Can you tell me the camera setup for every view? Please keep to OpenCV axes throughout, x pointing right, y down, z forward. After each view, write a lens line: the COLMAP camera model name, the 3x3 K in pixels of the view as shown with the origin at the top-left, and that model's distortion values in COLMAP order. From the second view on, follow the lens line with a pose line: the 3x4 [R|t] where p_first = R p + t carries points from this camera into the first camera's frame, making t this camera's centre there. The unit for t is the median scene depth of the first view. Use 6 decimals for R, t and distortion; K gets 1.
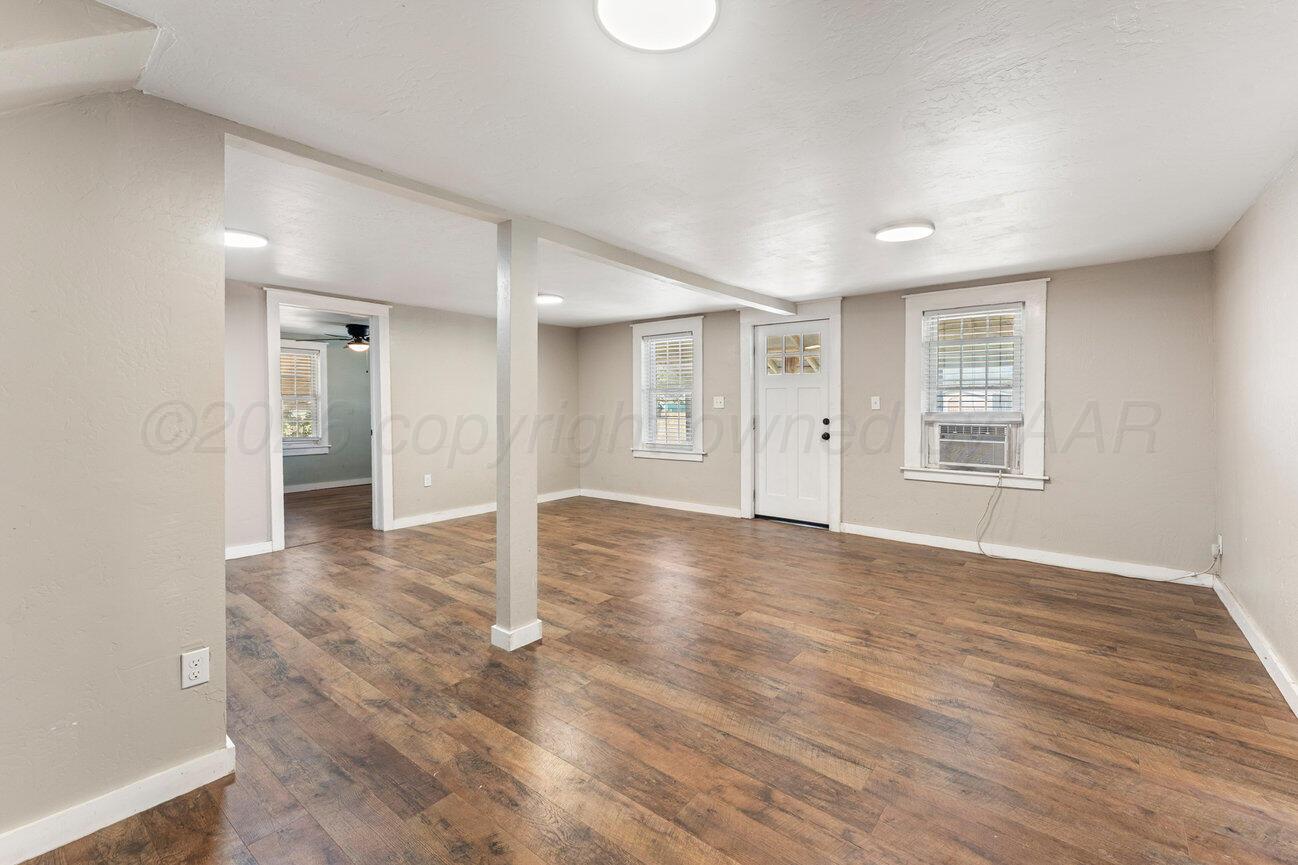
lens RADIAL K [[547.0, 0, 629.7], [0, 547.0, 403.7], [0, 0, 1]] dist [0.001037, -0.000297]
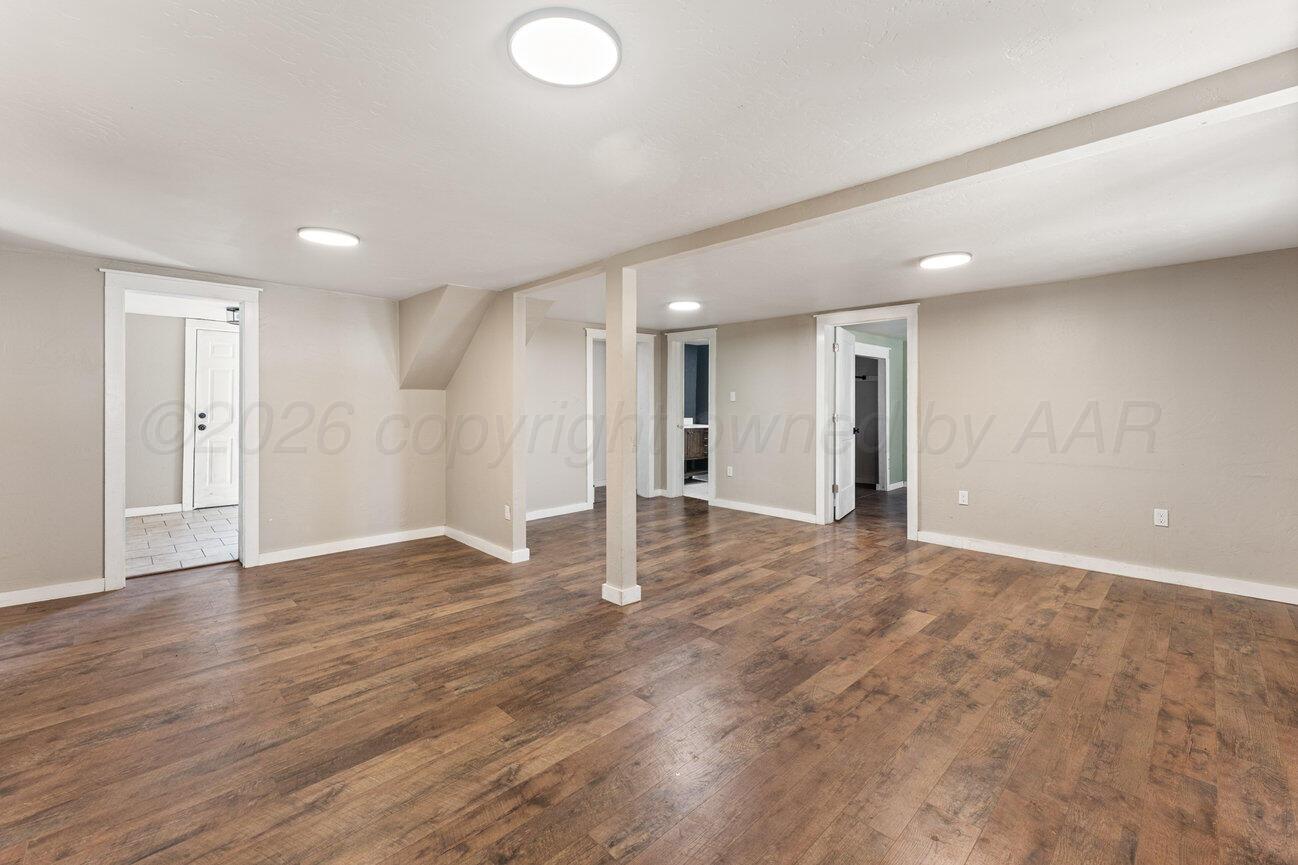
lens RADIAL K [[531.3, 0, 647.4], [0, 531.3, 408.2], [0, 0, 1]] dist [0.000731, -0.000440]
pose [[-0.085367, 0.005886, -0.996332, 0.935761], [0.000952, 0.999983, 0.005826, -0.007657], [0.996349, -0.000451, -0.085372, 1.100397]]
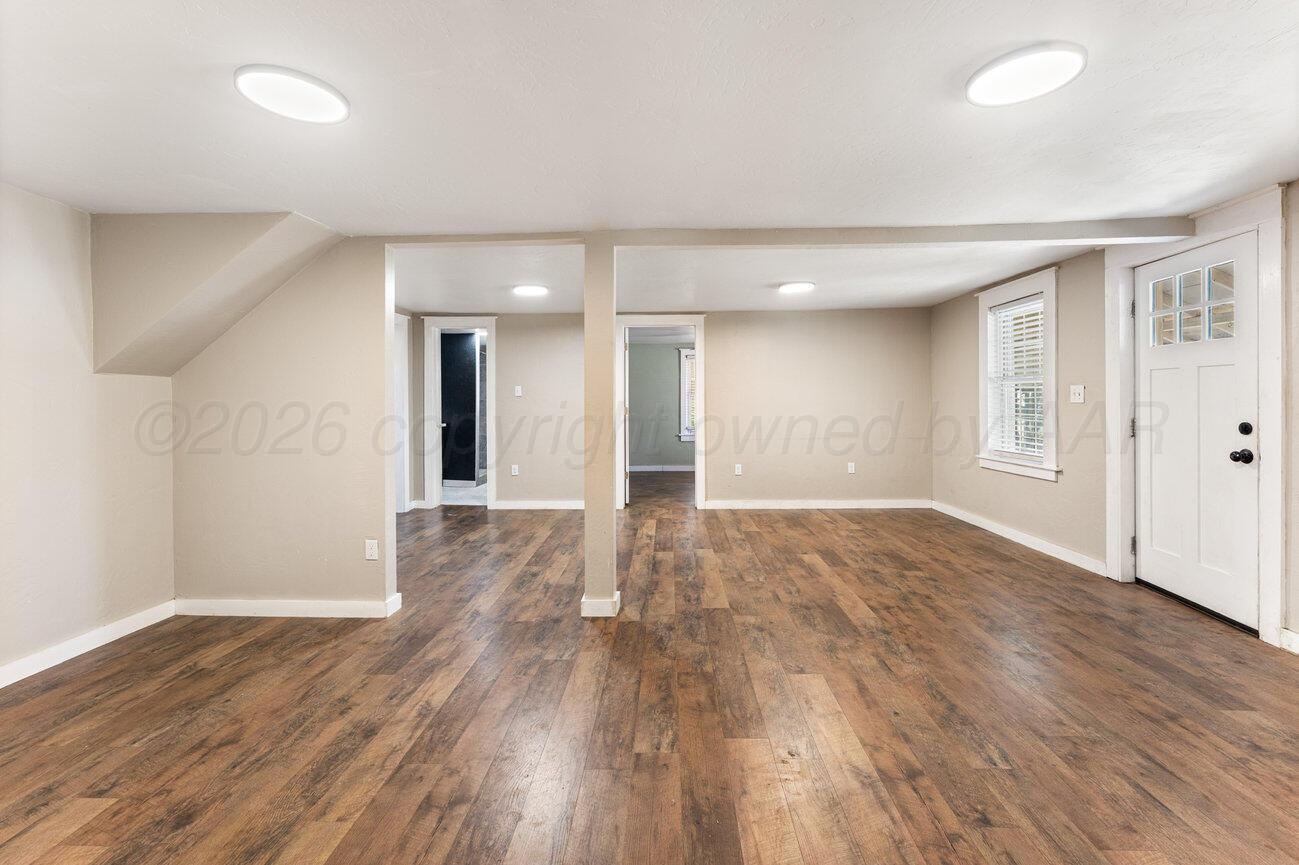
lens RADIAL K [[531.7, 0, 647.9], [0, 531.7, 408.2], [0, 0, 1]] dist [0.000731, -0.000440]
pose [[0.616565, 0.005694, -0.787283, 0.675963], [0.010113, 0.999834, 0.015151, -0.001268], [0.787239, -0.017304, 0.616406, 0.386808]]
